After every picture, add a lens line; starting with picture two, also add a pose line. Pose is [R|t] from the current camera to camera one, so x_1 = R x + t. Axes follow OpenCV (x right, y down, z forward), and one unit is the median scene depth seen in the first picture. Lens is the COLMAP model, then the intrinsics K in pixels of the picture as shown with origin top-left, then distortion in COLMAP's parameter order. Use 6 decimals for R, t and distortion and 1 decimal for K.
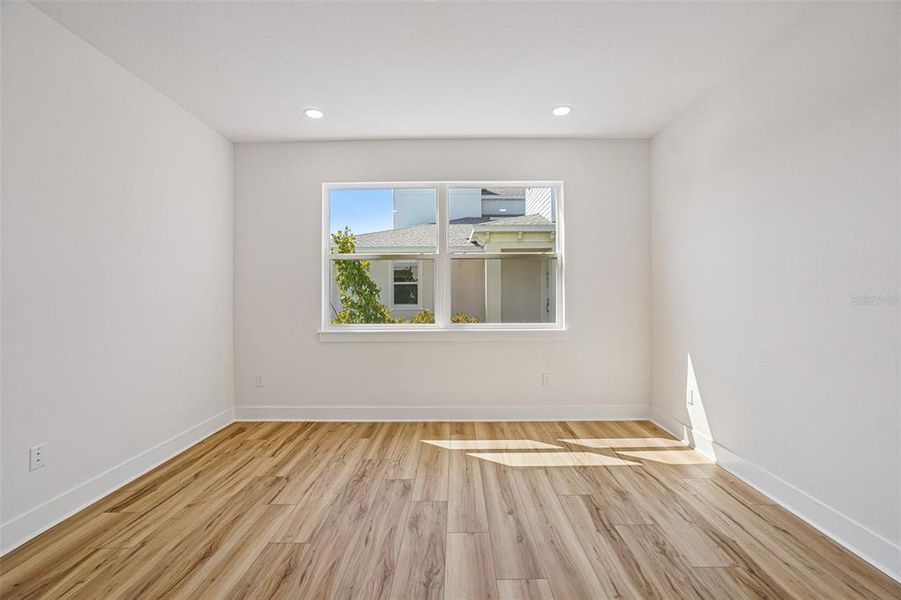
lens RADIAL K [[400.6, 0, 449.3], [0, 400.6, 295.0], [0, 0, 1]] dist [-0.058831, 0.021843]
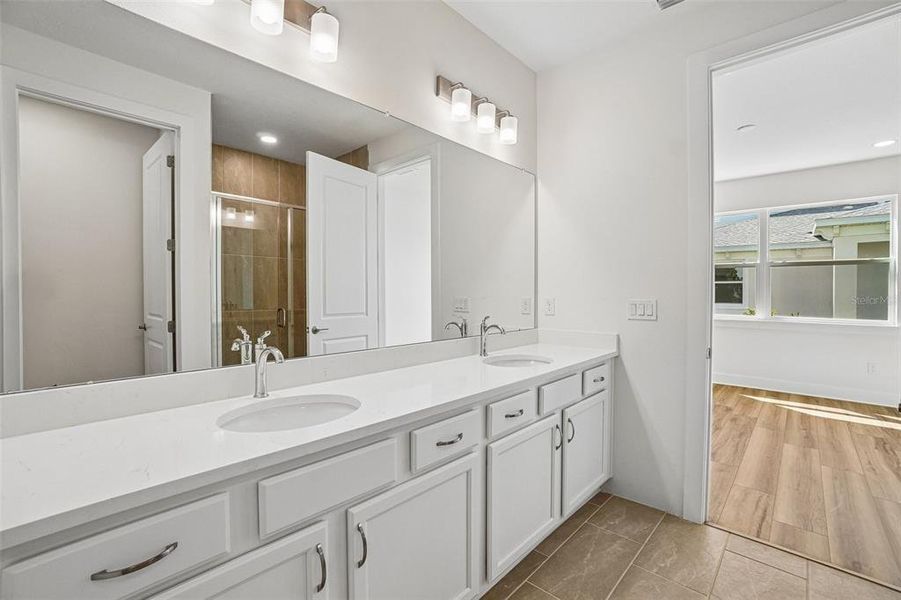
lens RADIAL K [[410.0, 0, 450.8], [0, 410.0, 296.9], [0, 0, 1]] dist [-0.057538, 0.022182]
pose [[0.757311, 0.018071, -0.652805, 0.060428], [-0.011604, 0.999832, 0.014216, 0.002650], [0.652952, -0.003191, 0.757393, -0.653554]]
